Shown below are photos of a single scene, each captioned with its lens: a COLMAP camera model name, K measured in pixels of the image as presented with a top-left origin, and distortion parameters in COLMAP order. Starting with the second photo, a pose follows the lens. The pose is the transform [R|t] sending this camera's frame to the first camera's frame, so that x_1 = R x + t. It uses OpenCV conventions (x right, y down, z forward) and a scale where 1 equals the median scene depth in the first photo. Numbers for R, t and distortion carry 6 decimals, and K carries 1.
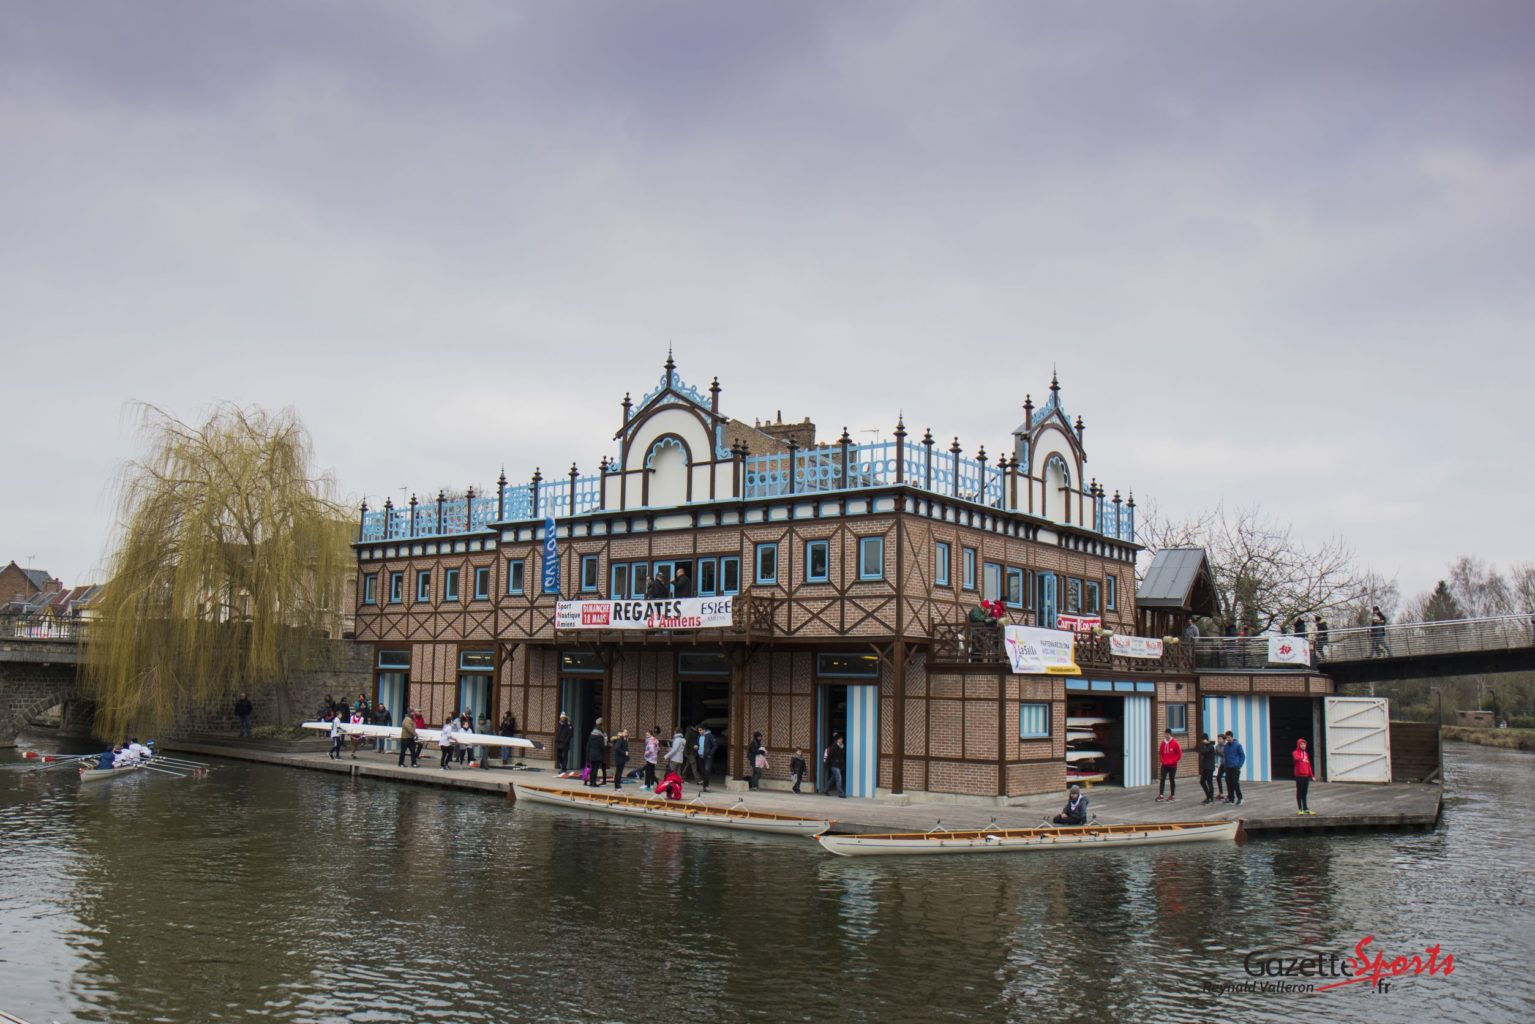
lens RADIAL K [[1285.2, 0, 760.7], [0, 1285.2, 518.6], [0, 0, 1]] dist [-0.029980, 0.050130]
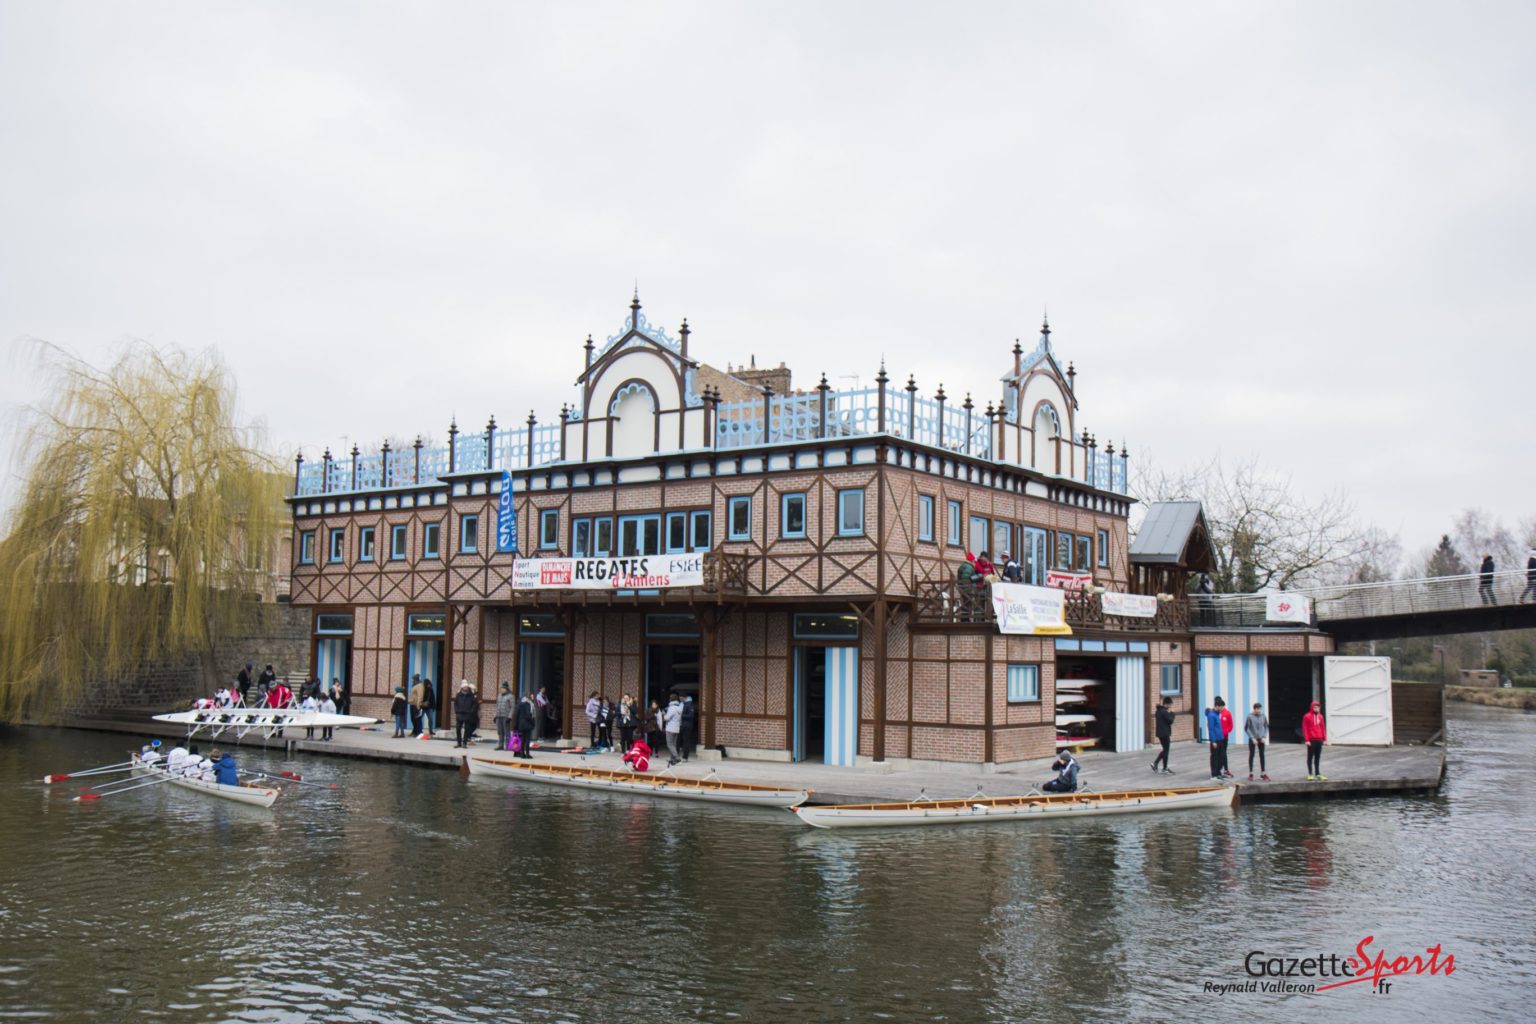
lens RADIAL K [[1551.4, 0, 748.9], [0, 1551.4, 501.0], [0, 0, 1]] dist [0.052064, 0.000000]
pose [[0.997551, -0.002090, 0.069918, -0.068343], [0.000286, 0.999667, 0.025811, -0.006811], [-0.069948, -0.025727, 0.997219, -0.129013]]
